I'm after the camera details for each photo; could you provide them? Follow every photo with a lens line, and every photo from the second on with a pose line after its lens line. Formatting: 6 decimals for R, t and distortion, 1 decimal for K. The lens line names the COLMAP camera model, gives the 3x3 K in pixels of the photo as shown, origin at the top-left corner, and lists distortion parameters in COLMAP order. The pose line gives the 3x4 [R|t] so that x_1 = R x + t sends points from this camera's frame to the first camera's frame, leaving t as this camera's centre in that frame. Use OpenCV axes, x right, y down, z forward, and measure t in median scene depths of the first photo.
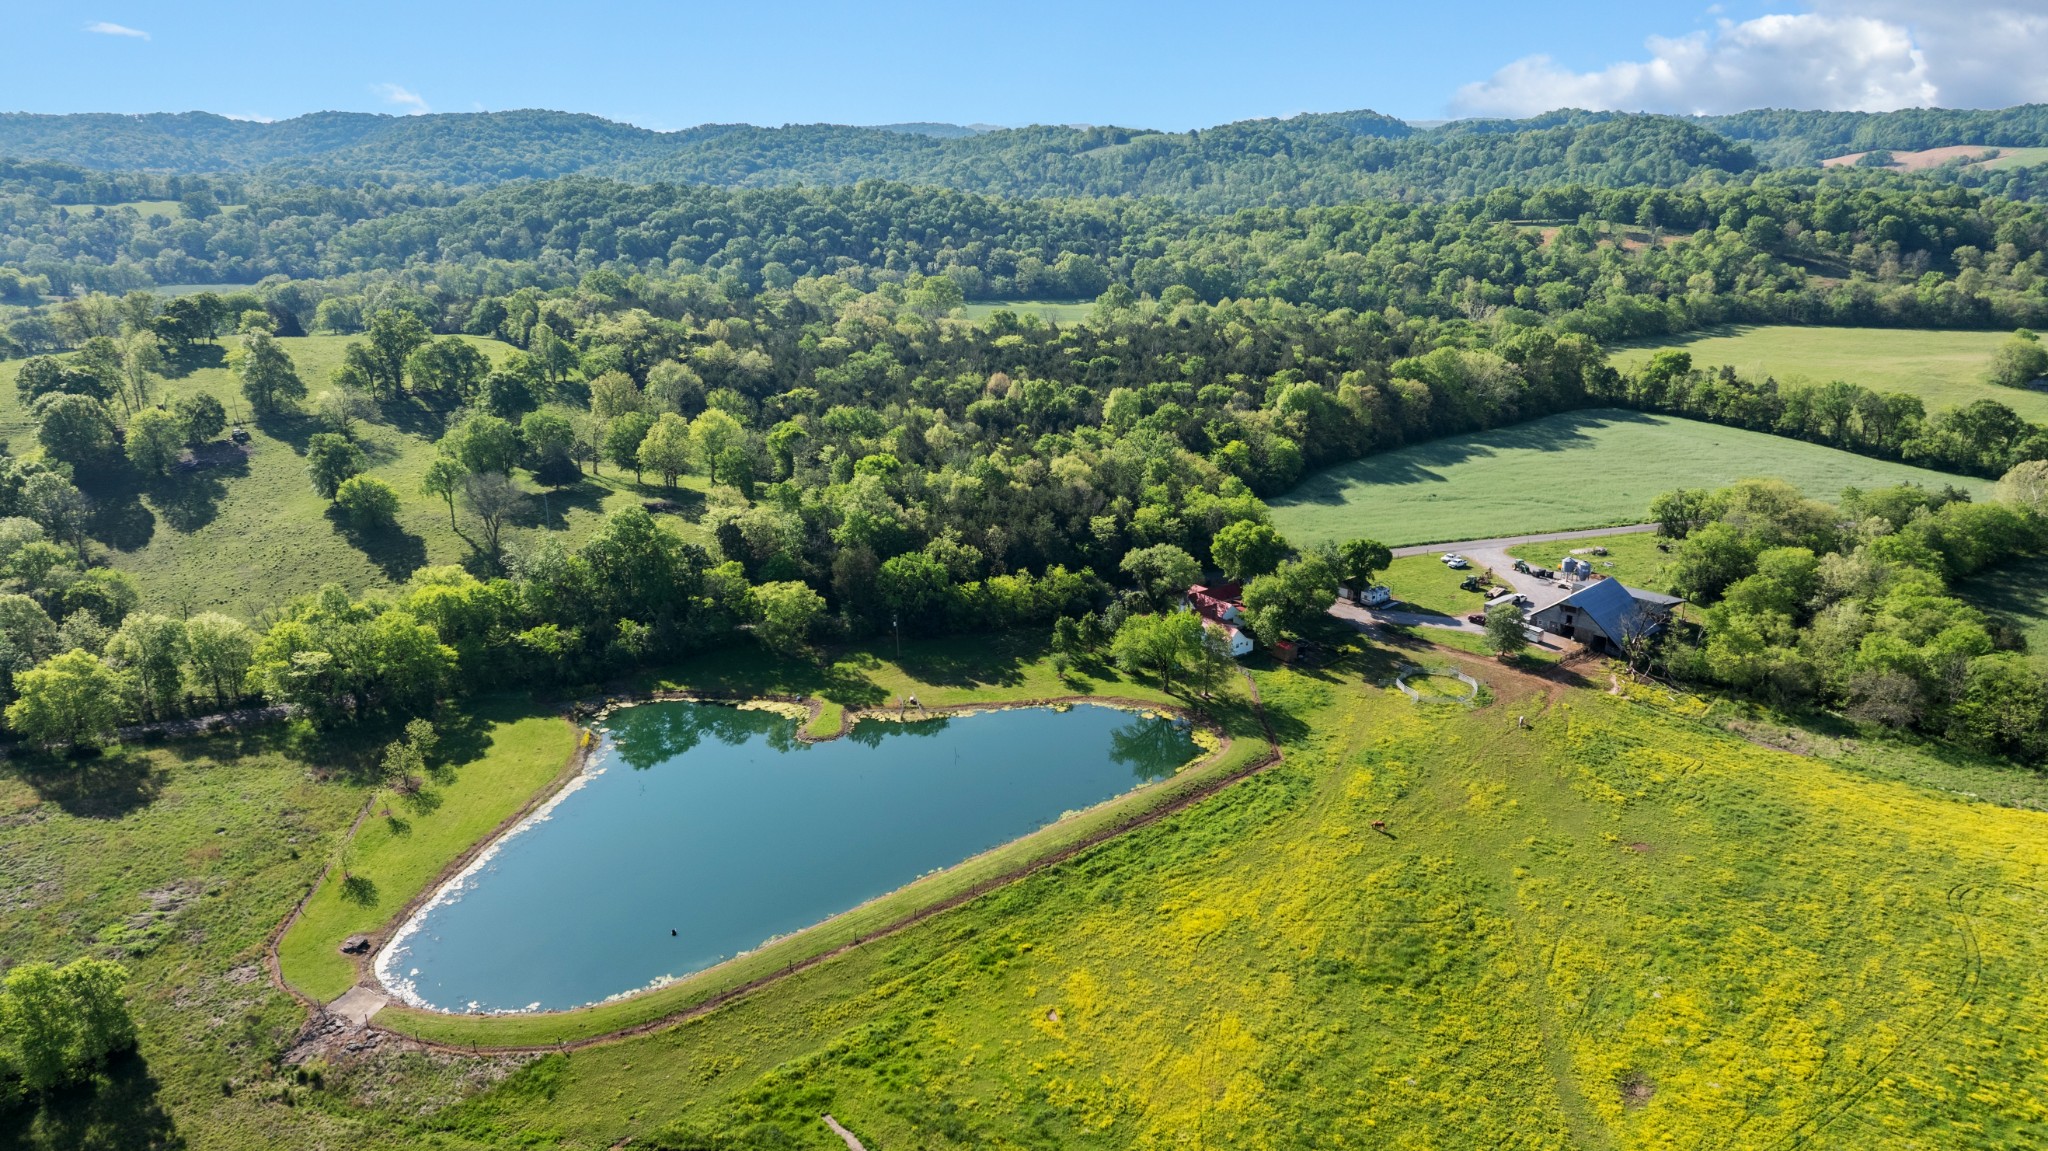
lens RADIAL K [[1438.8, 0, 1024.0], [0, 1438.8, 575.5], [0, 0, 1]] dist [-0.012555, 0.001231]
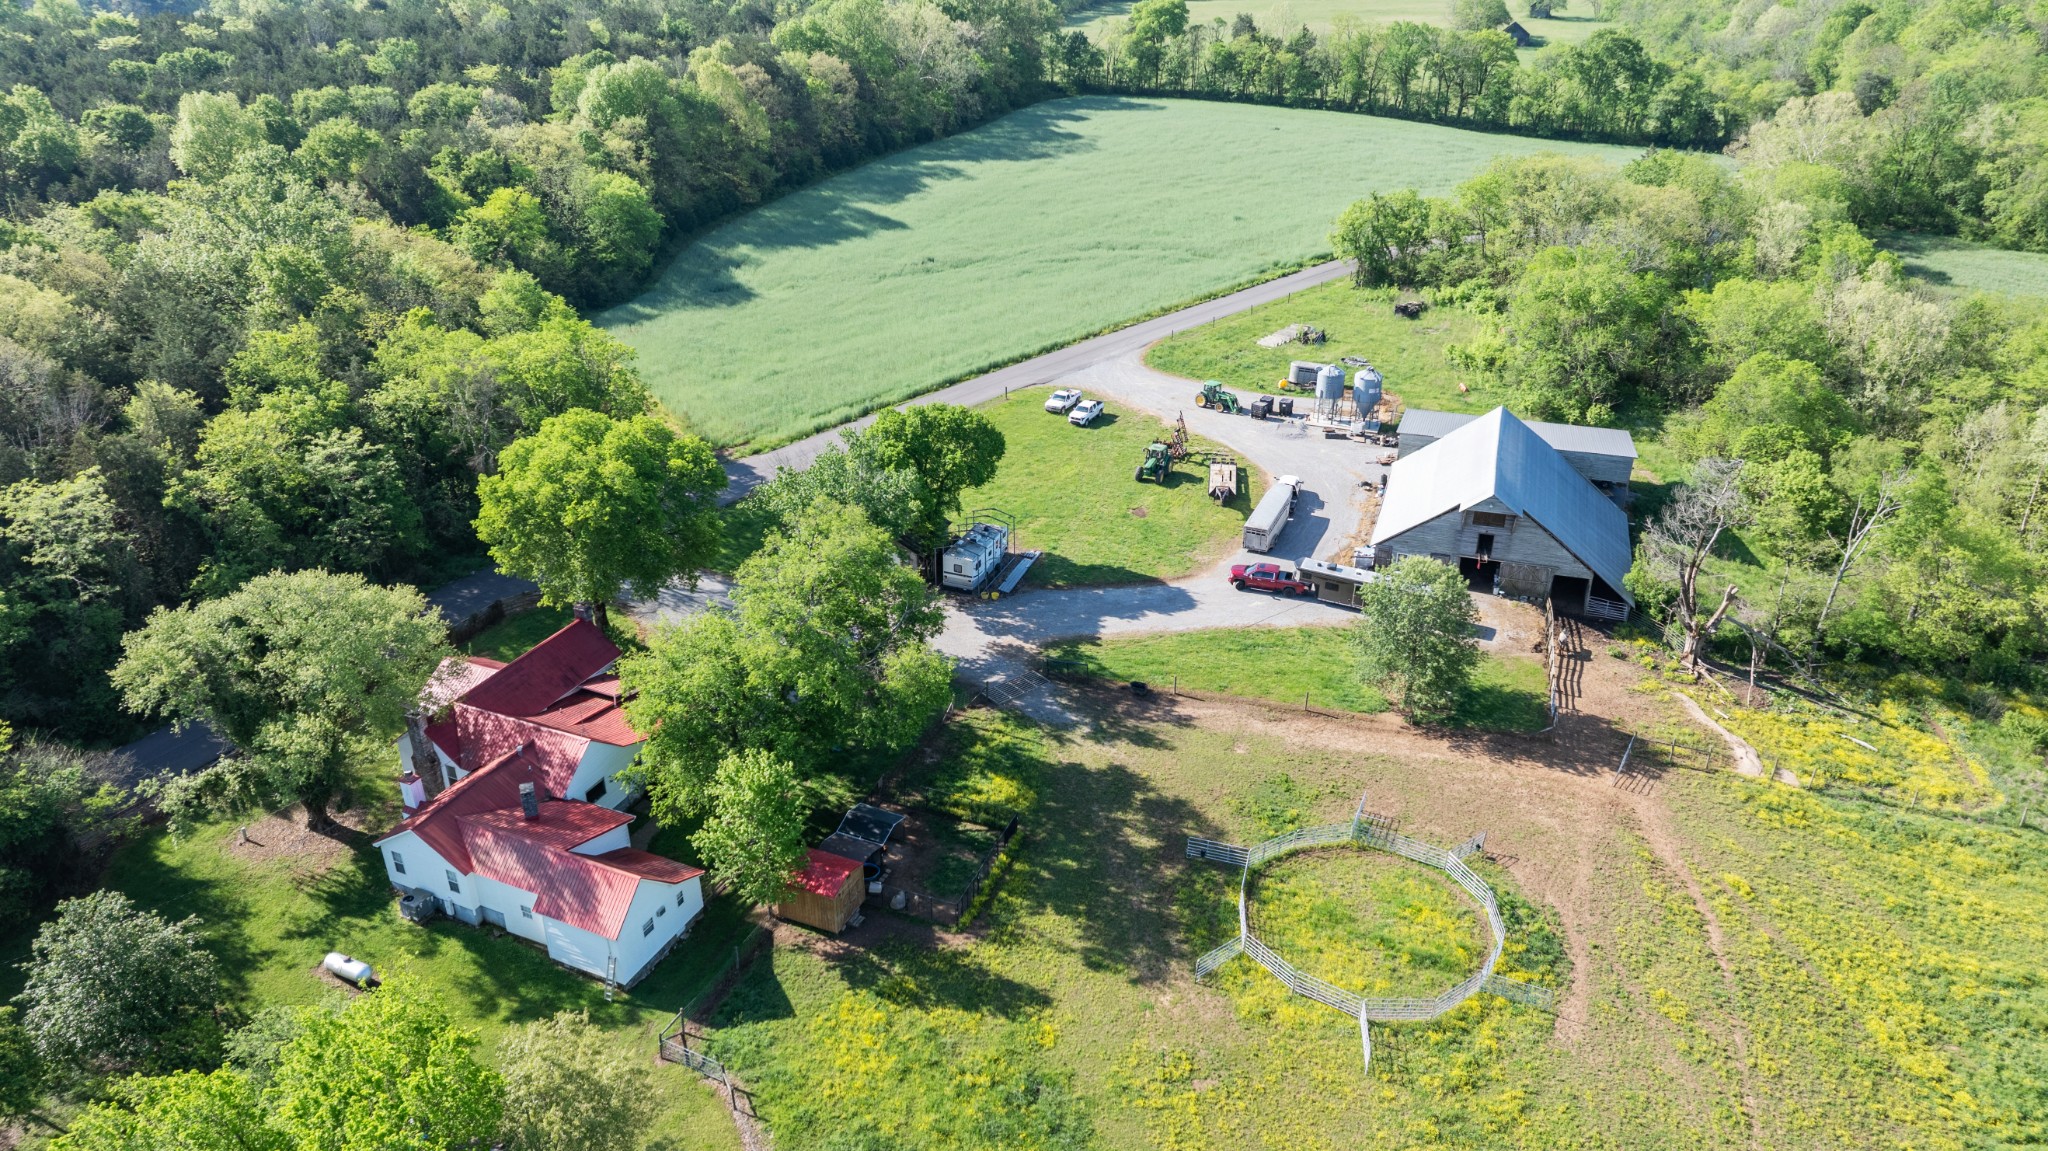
lens RADIAL K [[1438.8, 0, 1024.0], [0, 1438.8, 575.5], [0, 0, 1]] dist [-0.012555, 0.001231]
pose [[0.884902, -0.208293, 0.416609, 0.076636], [0.141294, 0.972333, 0.186022, -0.035946], [-0.443830, -0.105747, 0.889850, 0.503204]]
